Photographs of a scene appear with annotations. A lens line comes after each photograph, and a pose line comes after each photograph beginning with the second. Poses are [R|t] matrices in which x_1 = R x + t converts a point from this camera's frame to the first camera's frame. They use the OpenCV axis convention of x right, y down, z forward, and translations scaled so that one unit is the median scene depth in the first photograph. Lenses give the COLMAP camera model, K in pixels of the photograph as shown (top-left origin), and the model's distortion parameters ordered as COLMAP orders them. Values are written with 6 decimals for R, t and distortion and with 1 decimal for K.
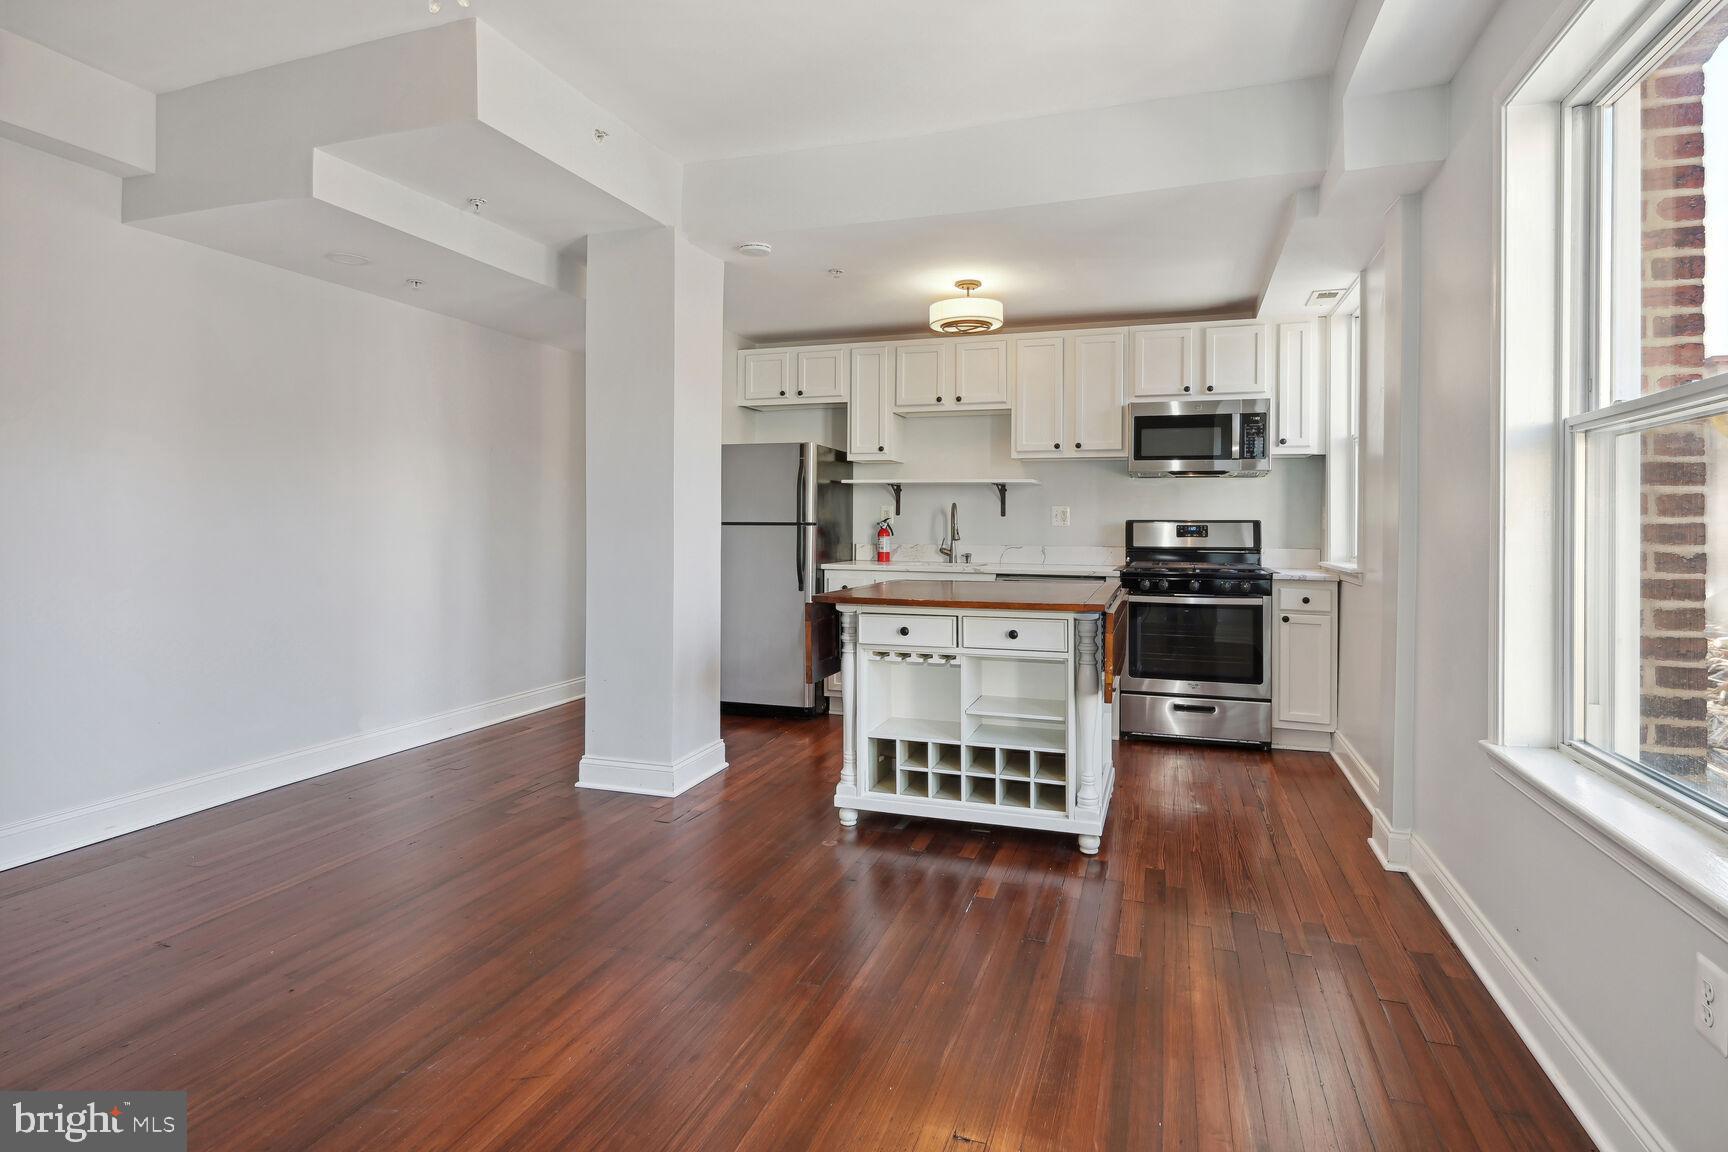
lens RADIAL K [[857.8, 0, 877.6], [0, 857.8, 520.9], [0, 0, 1]] dist [-0.009111, 0.002576]
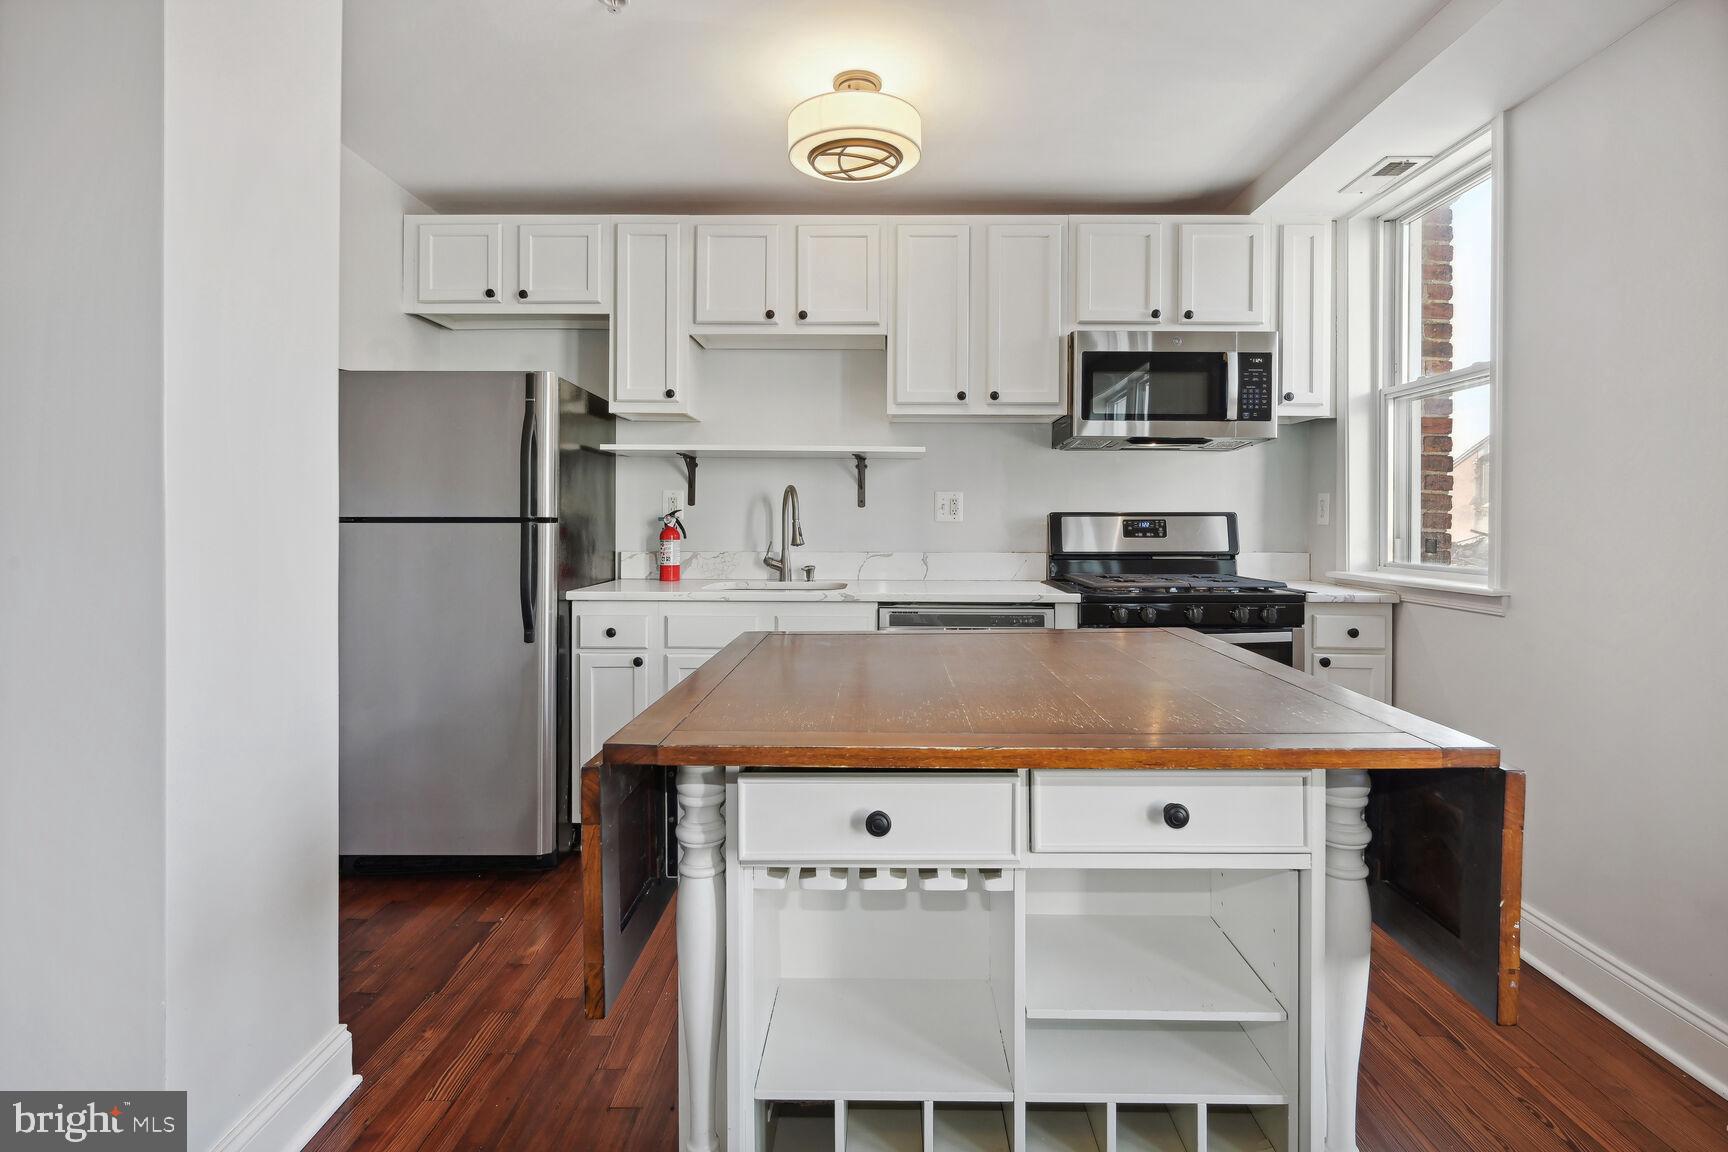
lens RADIAL K [[857.8, 0, 866.2], [0, 857.8, 518.0], [0, 0, 1]] dist [-0.009111, 0.002576]
pose [[0.952825, -0.002959, 0.303505, -0.052092], [0.002136, 0.999993, 0.003042, 0.001084], [-0.303512, -0.002250, 0.952825, 0.434245]]
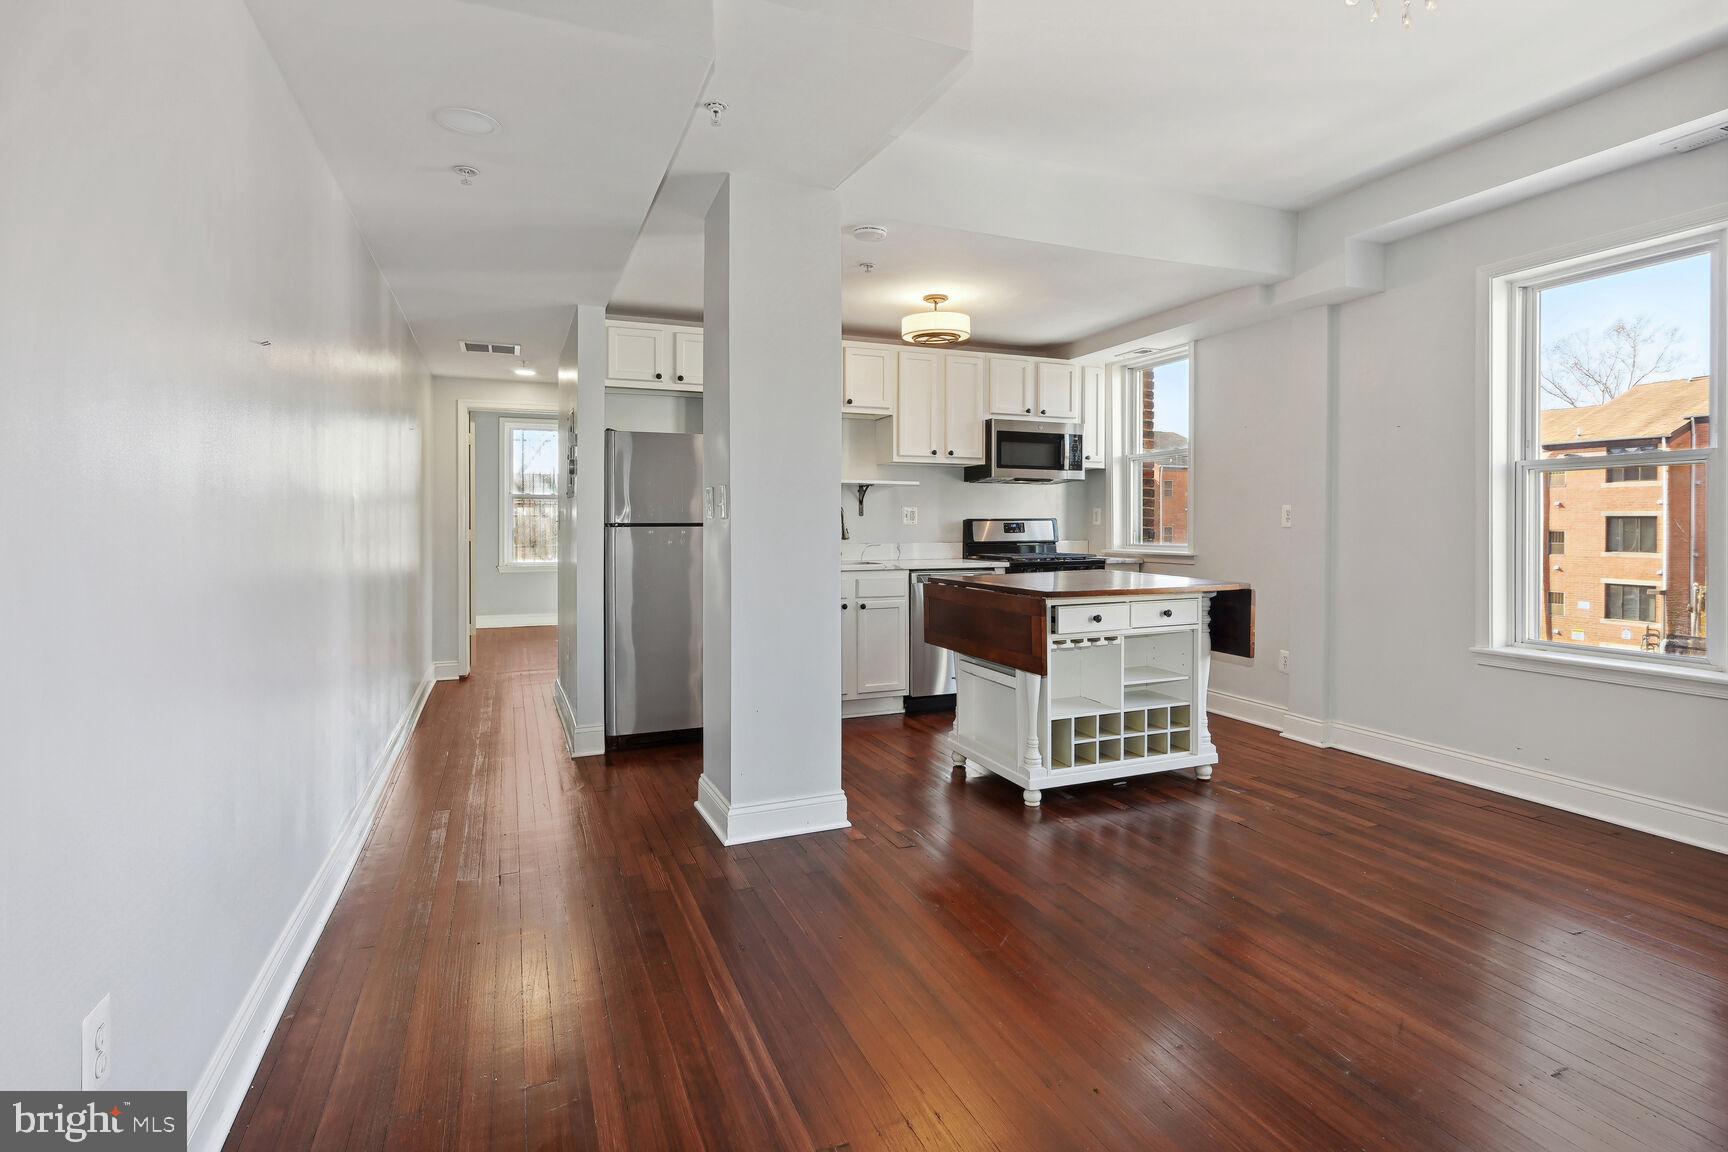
lens RADIAL K [[857.8, 0, 857.3], [0, 857.8, 525.0], [0, 0, 1]] dist [-0.009111, 0.002576]
pose [[0.761062, -0.009463, 0.648611, -0.610957], [0.004920, 0.999949, 0.008816, -0.003859], [-0.648661, -0.003518, 0.761069, 0.227918]]
